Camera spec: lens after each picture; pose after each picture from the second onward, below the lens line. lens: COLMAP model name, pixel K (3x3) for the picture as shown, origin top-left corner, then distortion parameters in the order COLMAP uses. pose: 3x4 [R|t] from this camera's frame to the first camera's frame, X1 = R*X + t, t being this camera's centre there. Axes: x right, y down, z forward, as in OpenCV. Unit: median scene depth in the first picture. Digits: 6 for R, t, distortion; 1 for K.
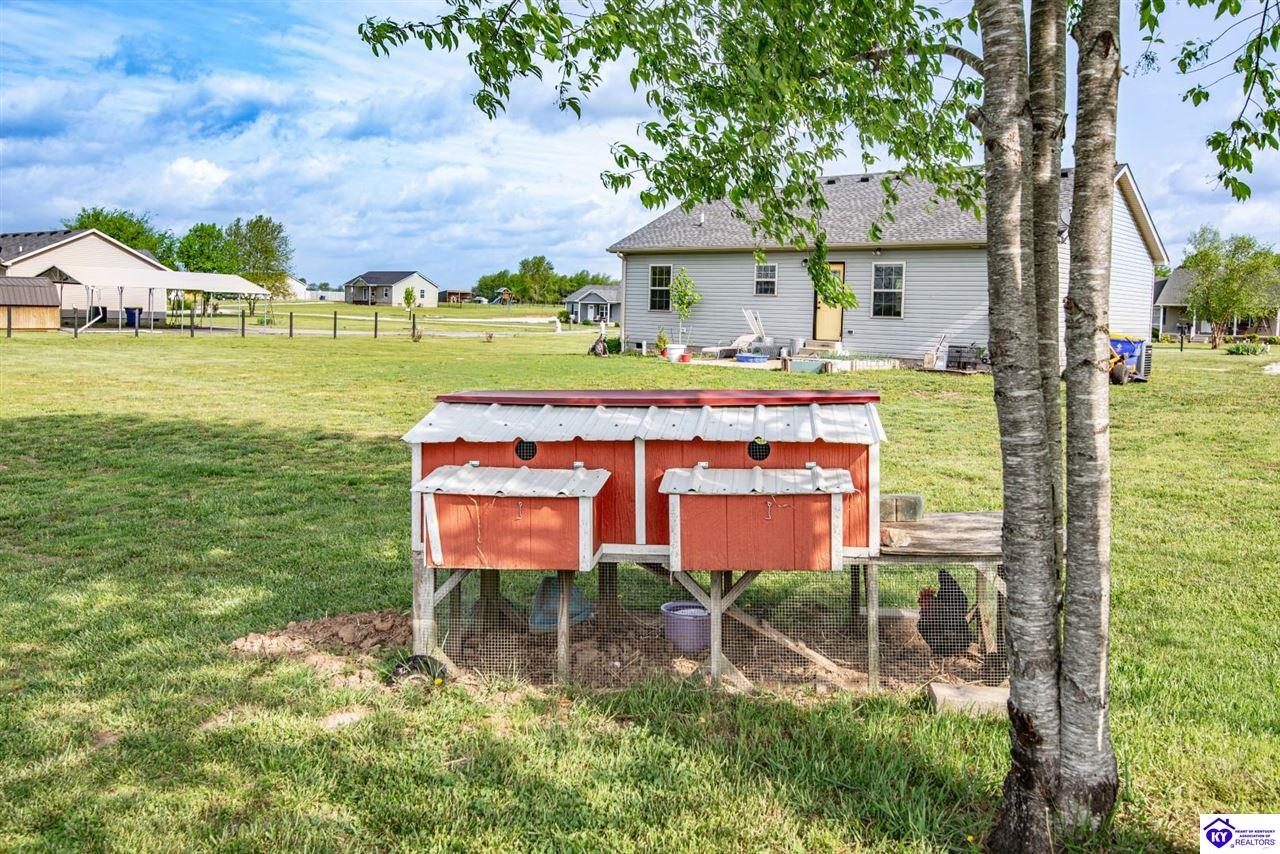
lens RADIAL K [[1080.5, 0, 641.4], [0, 1080.5, 379.5], [0, 0, 1]] dist [-0.009107, -0.000391]
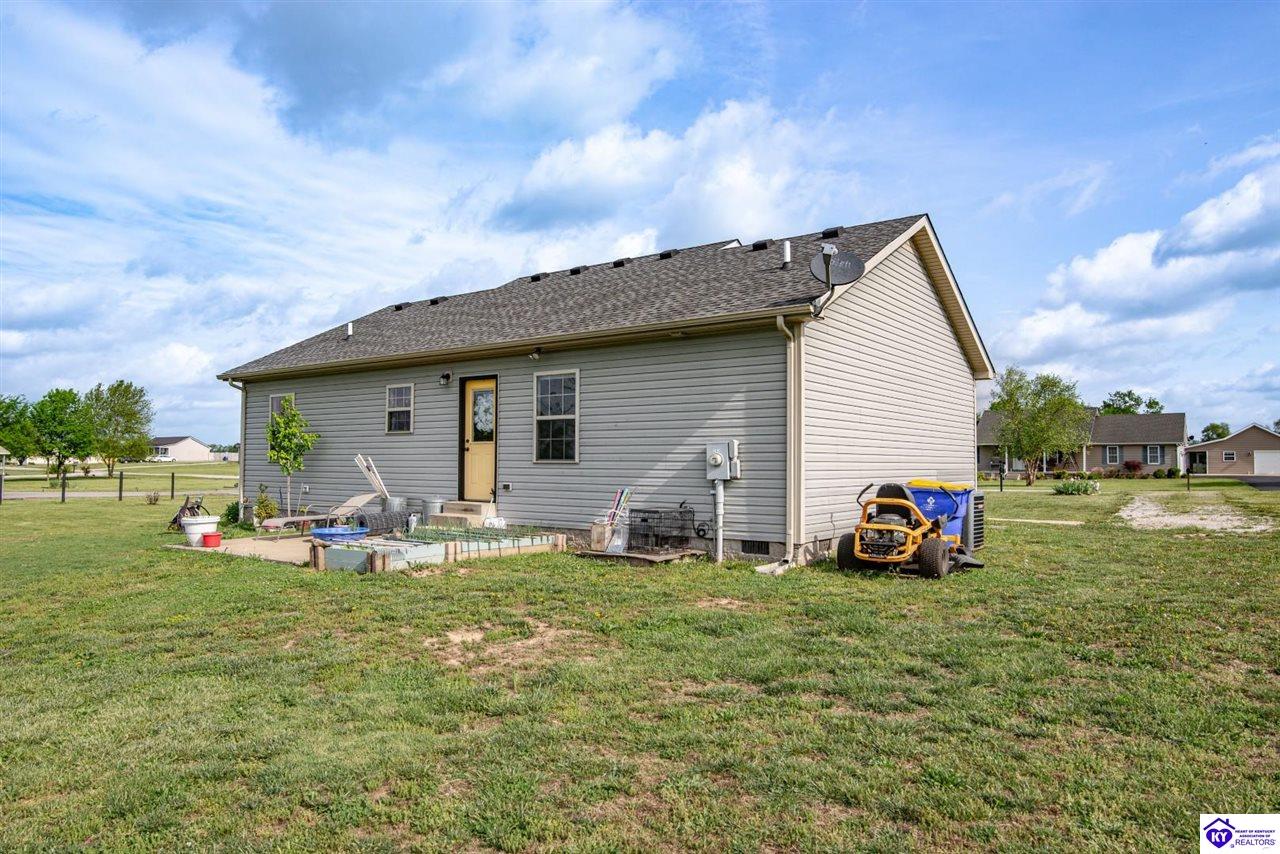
lens RADIAL K [[866.4, 0, 640.0], [0, 866.4, 427.0], [0, 0, 1]] dist [0.001551, -0.000266]
pose [[0.996117, -0.022201, 0.085190, 0.226536], [0.030978, 0.994185, -0.103135, -0.024568], [-0.082405, 0.105373, 0.991013, 0.498275]]
